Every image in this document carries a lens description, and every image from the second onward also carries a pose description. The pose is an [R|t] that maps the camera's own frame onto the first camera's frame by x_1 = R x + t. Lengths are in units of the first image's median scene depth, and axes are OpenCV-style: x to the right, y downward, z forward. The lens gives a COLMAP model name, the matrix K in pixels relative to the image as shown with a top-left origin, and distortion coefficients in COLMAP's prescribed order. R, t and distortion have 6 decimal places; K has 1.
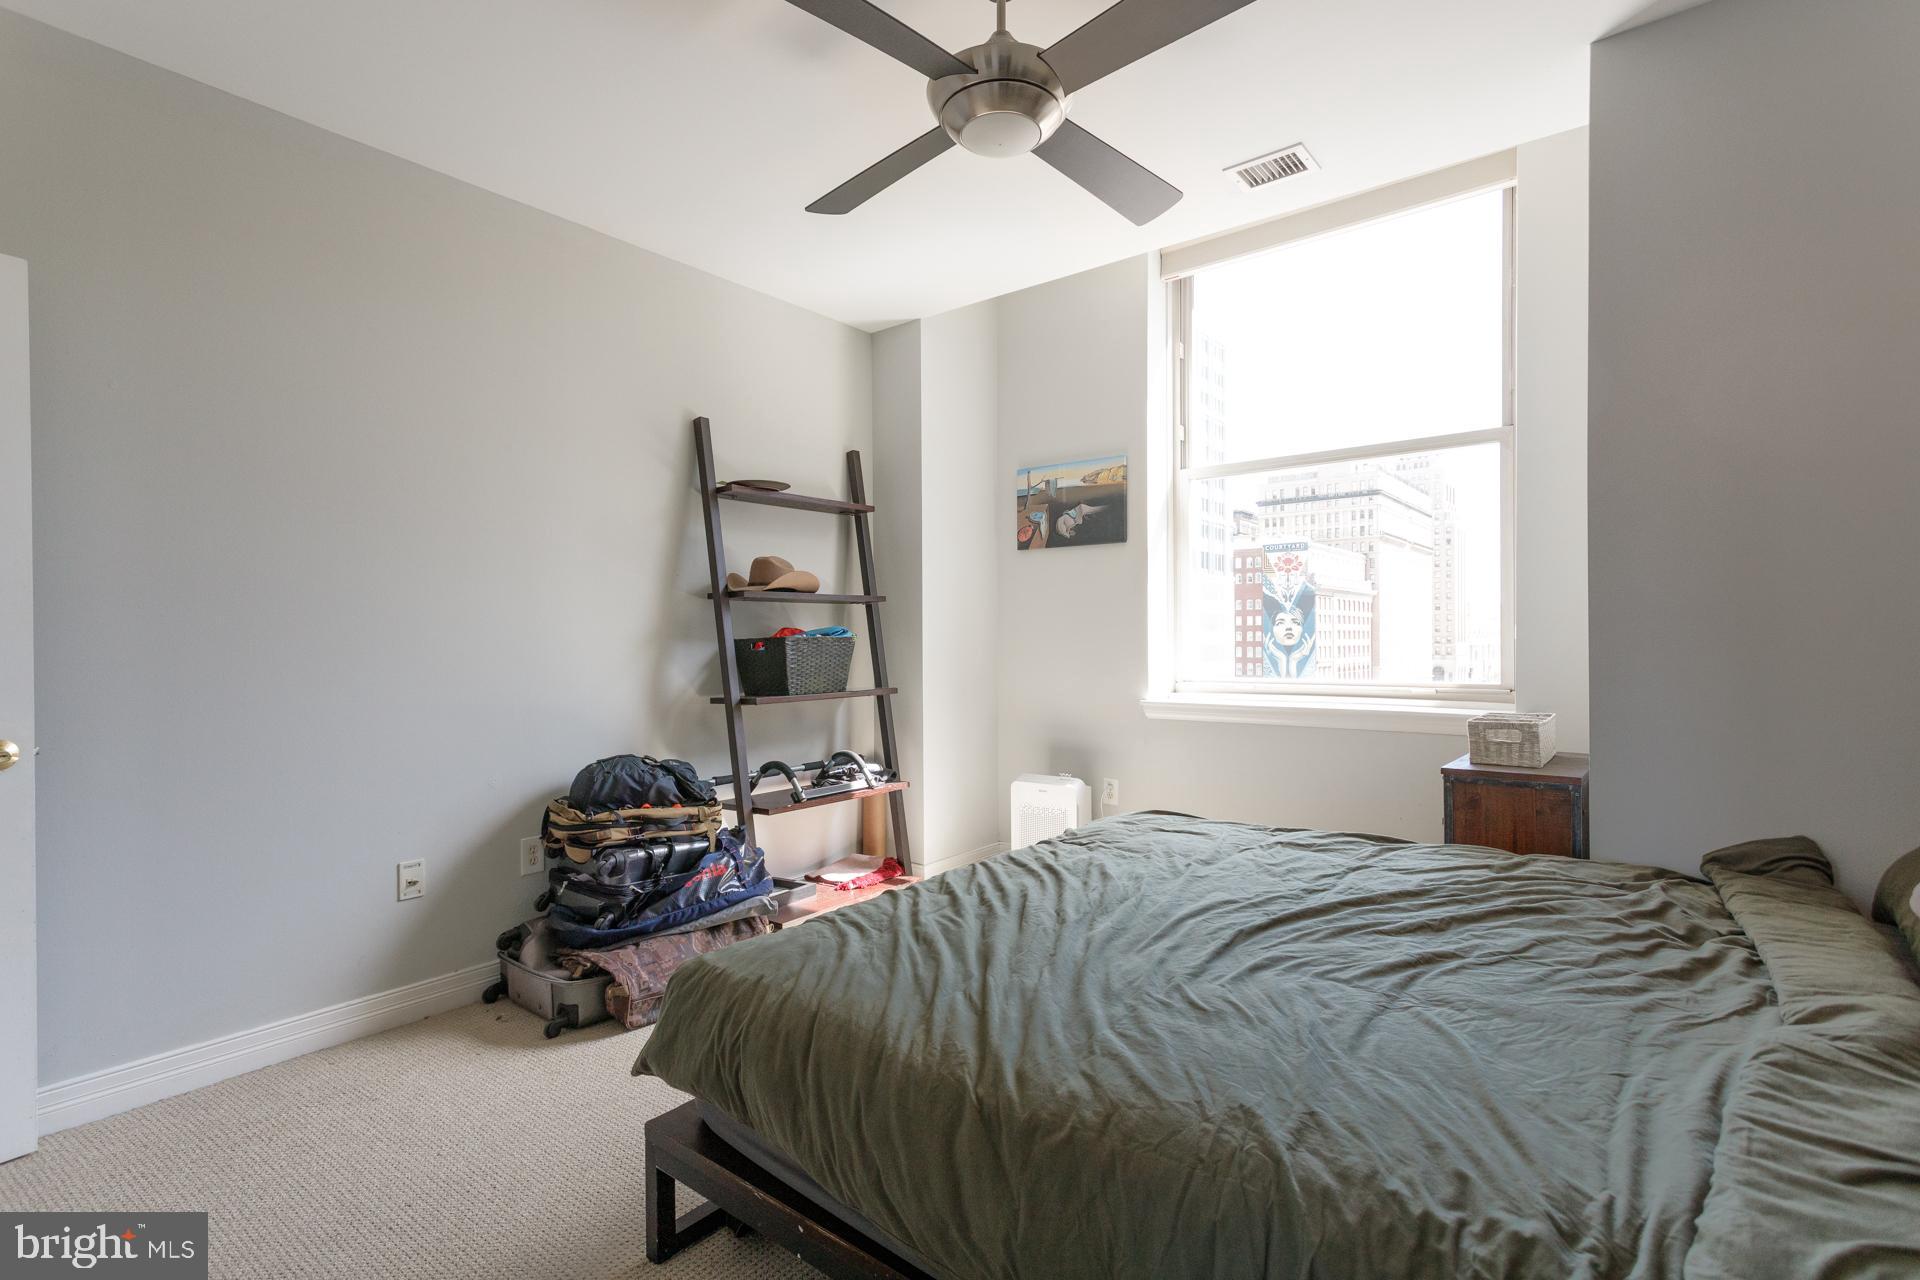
lens RADIAL K [[911.8, 0, 959.4], [0, 911.8, 638.0], [0, 0, 1]] dist [0.021460, -0.004261]
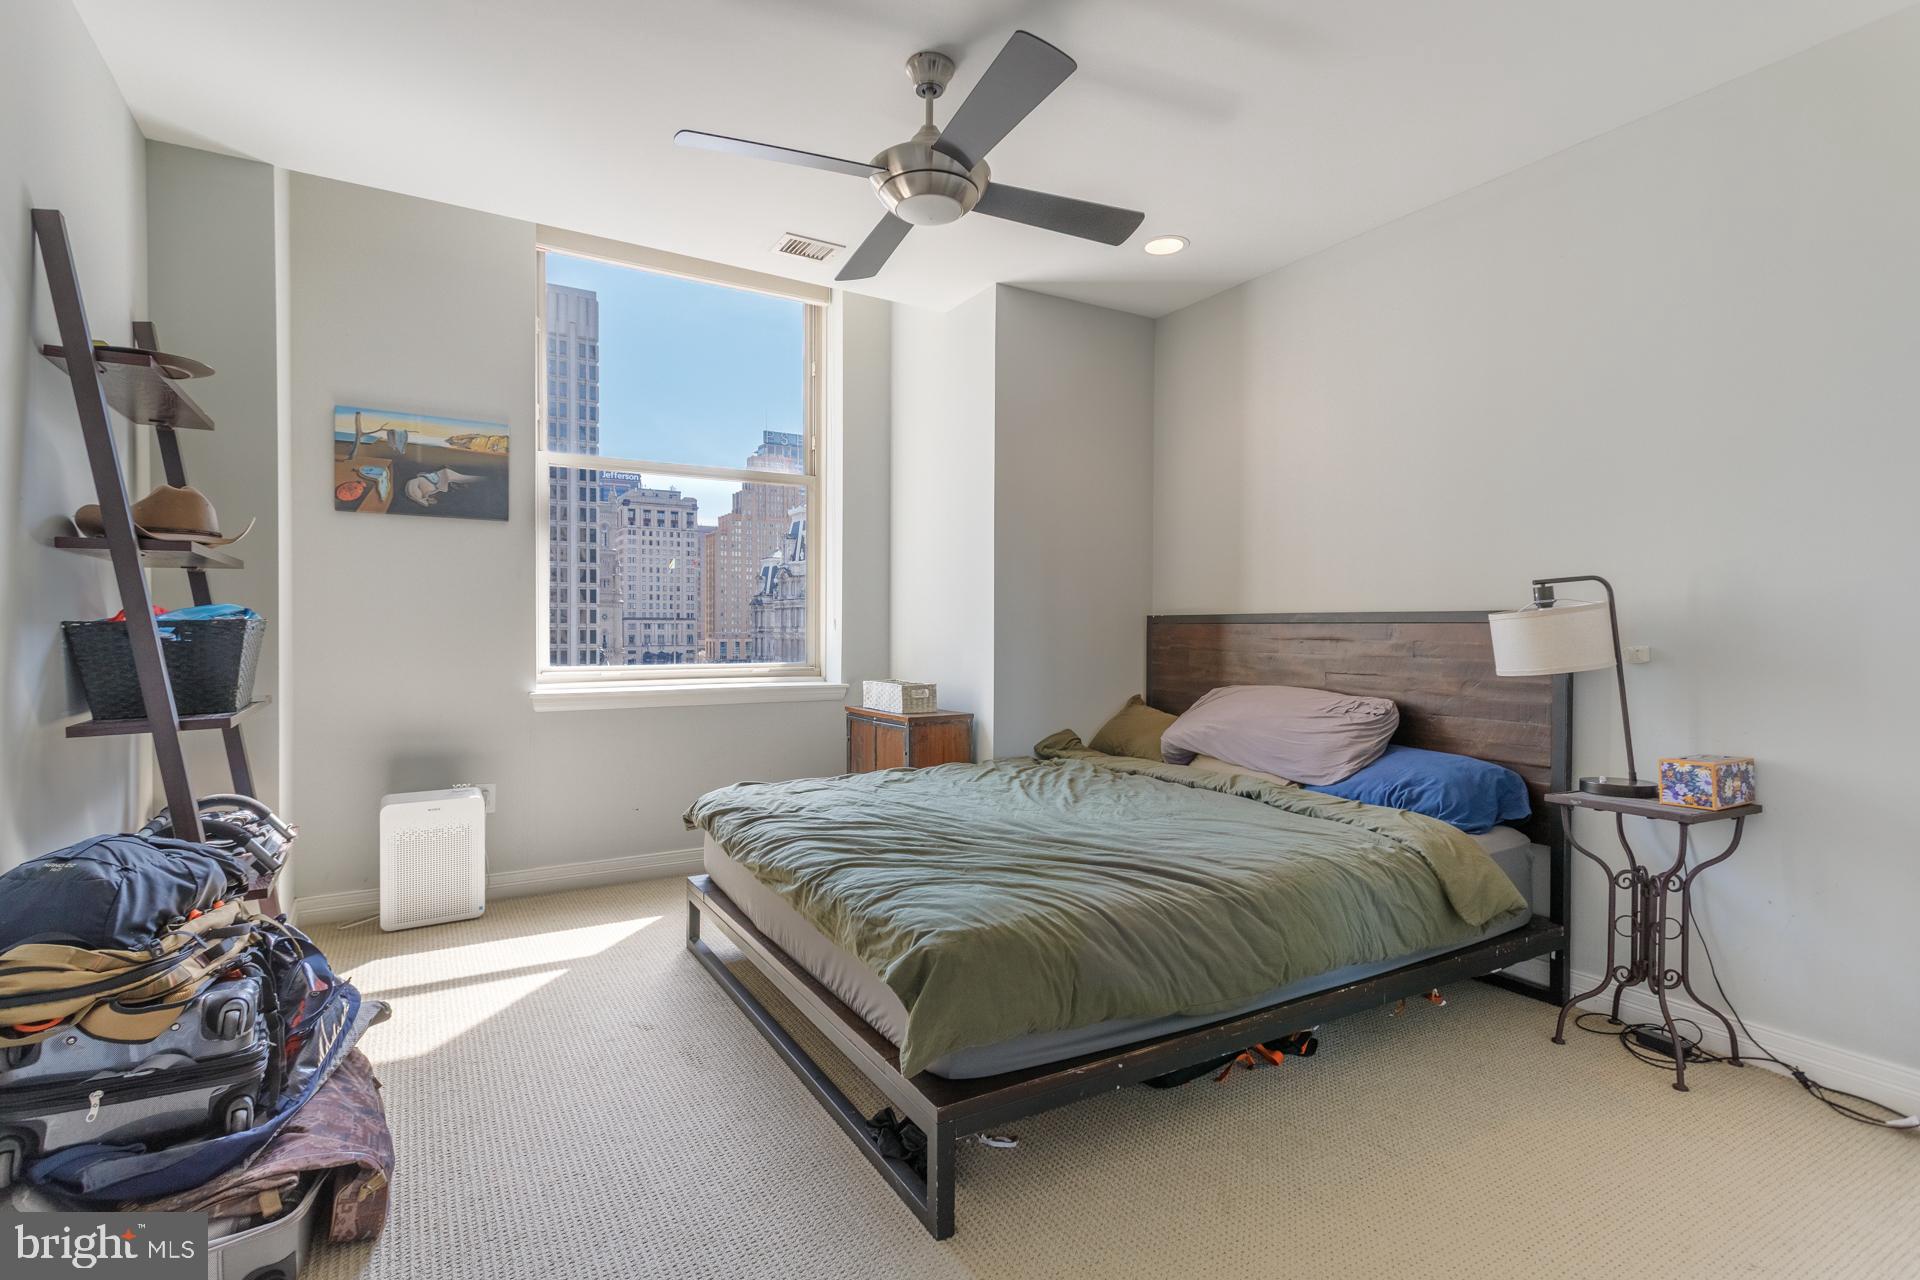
lens RADIAL K [[911.8, 0, 956.5], [0, 911.8, 637.1], [0, 0, 1]] dist [0.021460, -0.004261]
pose [[0.356074, -0.000122, 0.934458, -0.606672], [-0.006837, 0.999973, 0.002736, 0.005810], [-0.934433, -0.007363, 0.356064, 0.302539]]
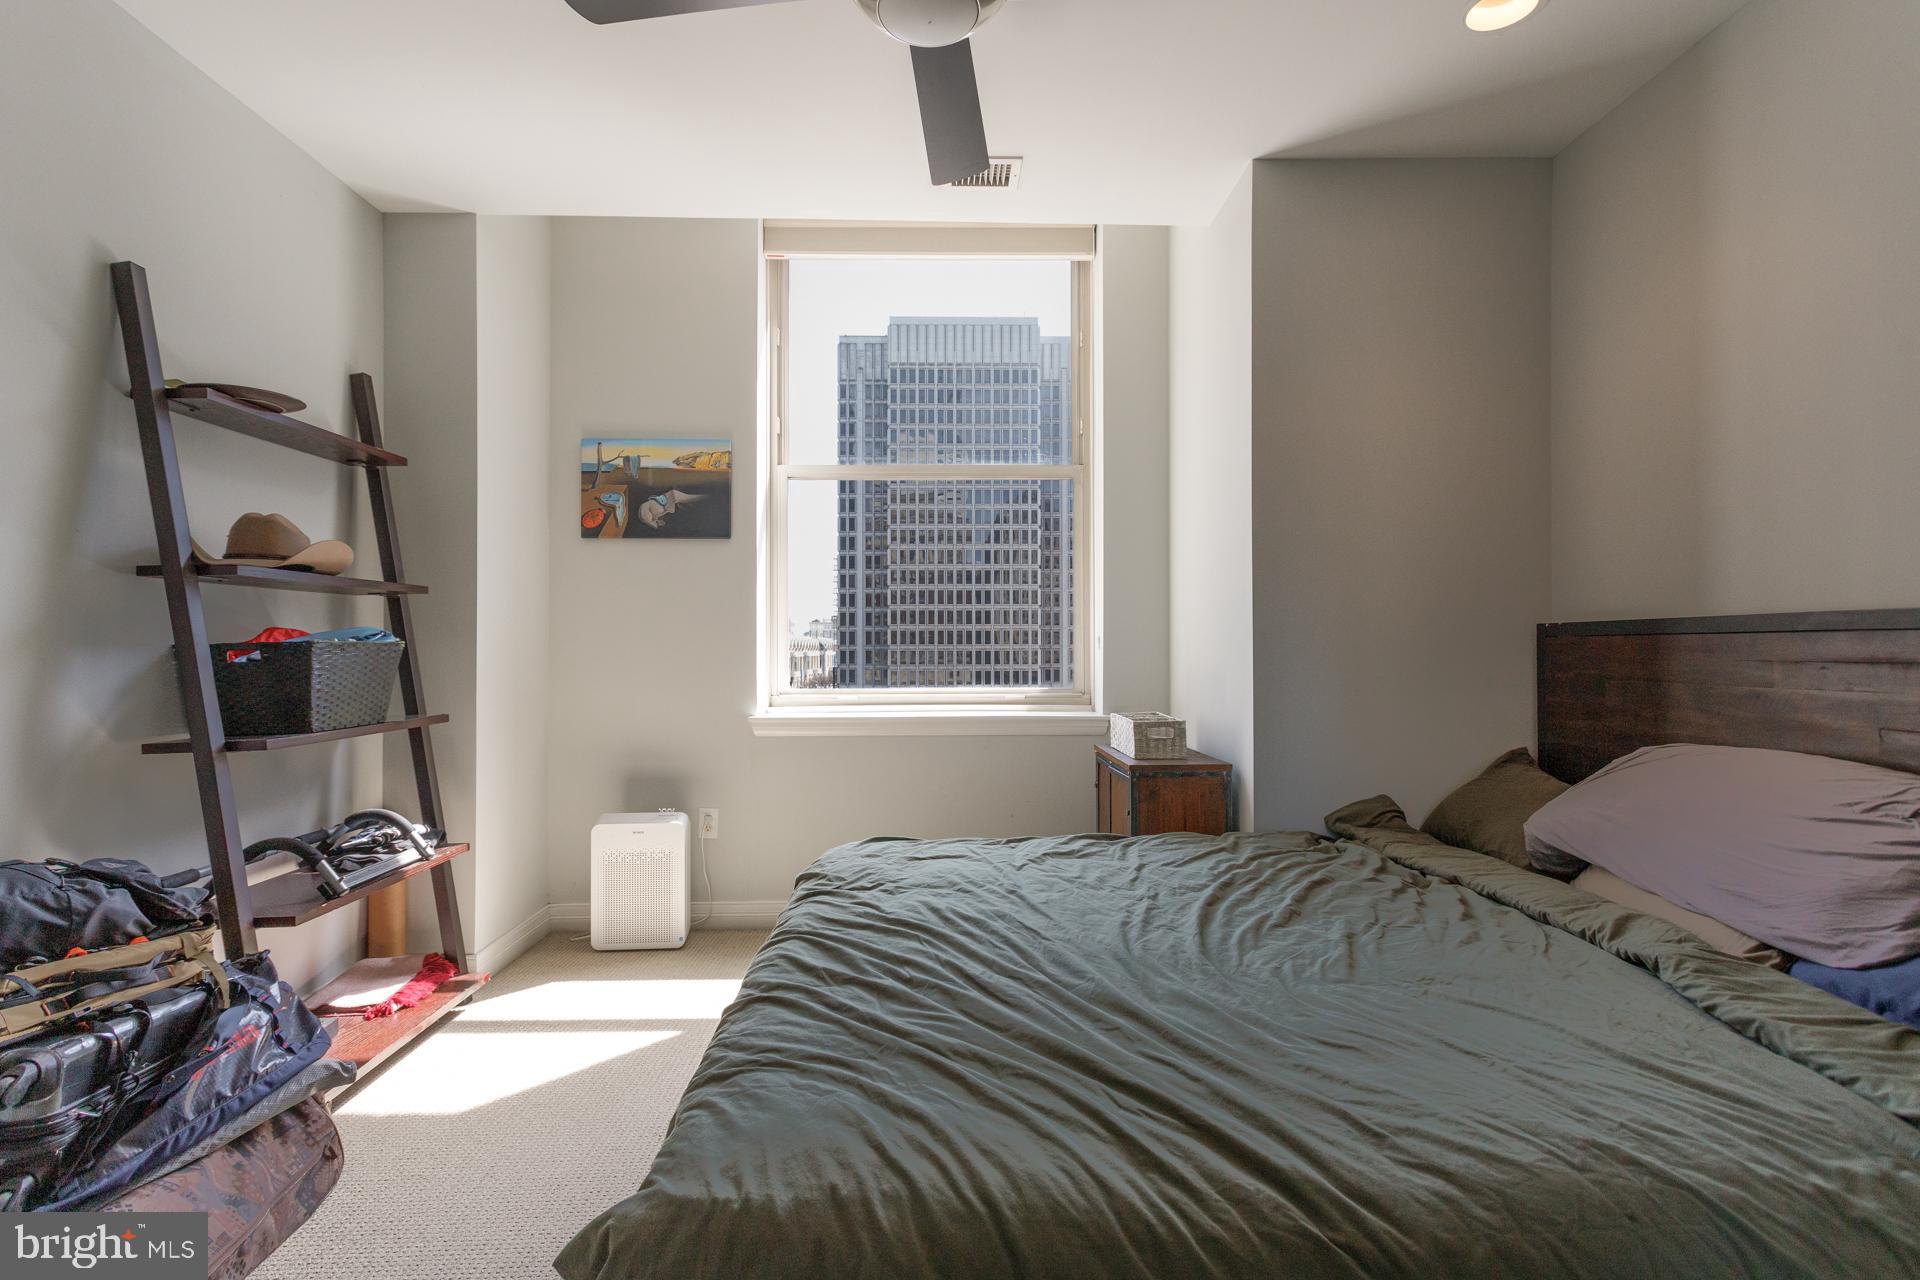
lens RADIAL K [[911.8, 0, 955.3], [0, 911.8, 639.0], [0, 0, 1]] dist [0.021460, -0.004261]
pose [[0.772909, 0.011158, 0.634419, -0.247918], [-0.003592, 0.999906, -0.013209, 0.003747], [-0.634507, 0.007931, 0.772877, 0.210887]]
